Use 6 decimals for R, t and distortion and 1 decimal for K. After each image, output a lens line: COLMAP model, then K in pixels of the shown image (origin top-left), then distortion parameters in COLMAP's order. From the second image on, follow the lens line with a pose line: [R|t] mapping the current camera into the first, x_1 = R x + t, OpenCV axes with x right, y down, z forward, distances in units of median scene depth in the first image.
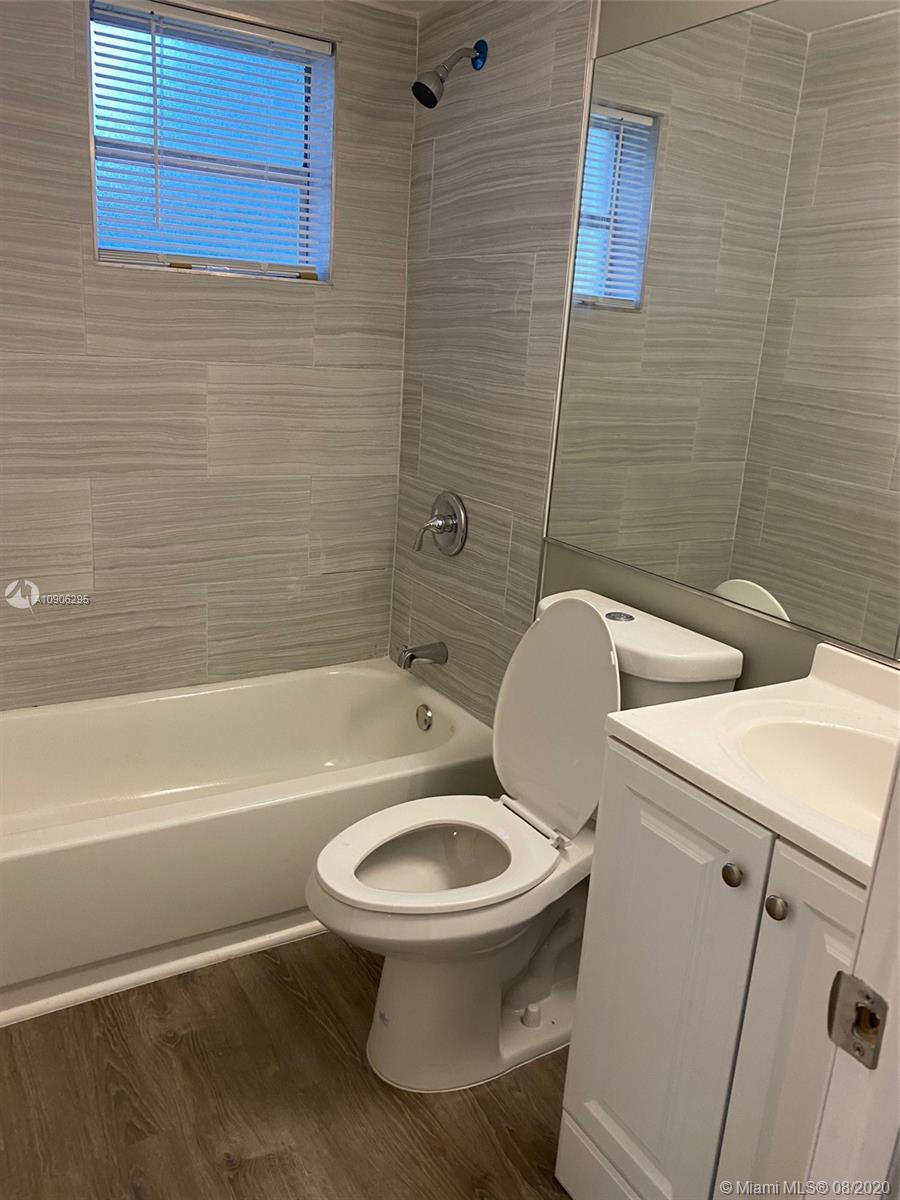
lens RADIAL K [[937.5, 0, 445.1], [0, 937.5, 593.8], [0, 0, 1]] dist [0.050638, -0.078716]
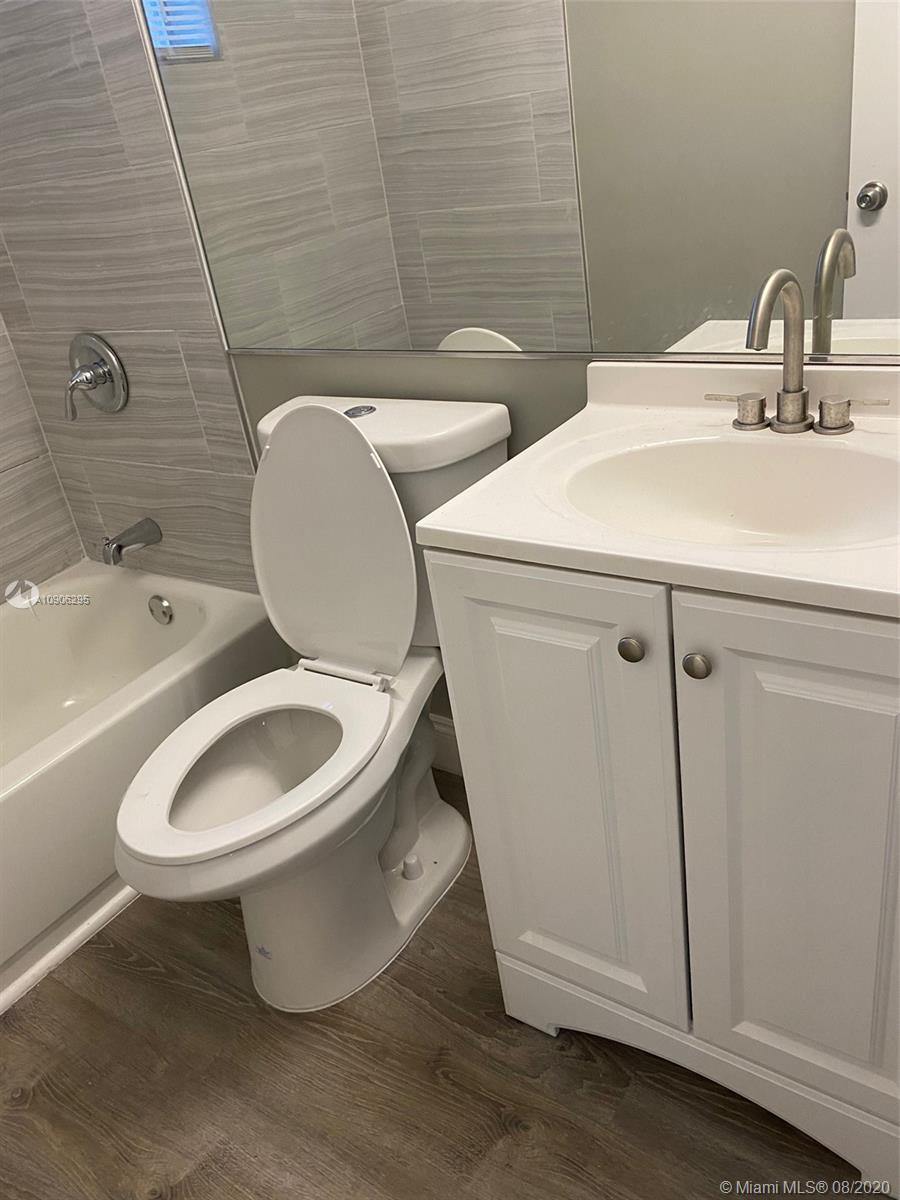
lens RADIAL K [[937.5, 0, 445.1], [0, 937.5, 593.8], [0, 0, 1]] dist [0.050638, -0.078716]
pose [[0.887049, -0.368800, 0.277725, -0.029710], [0.311246, 0.922013, 0.230256, 0.004426], [-0.340984, -0.117807, 0.932658, 0.148899]]
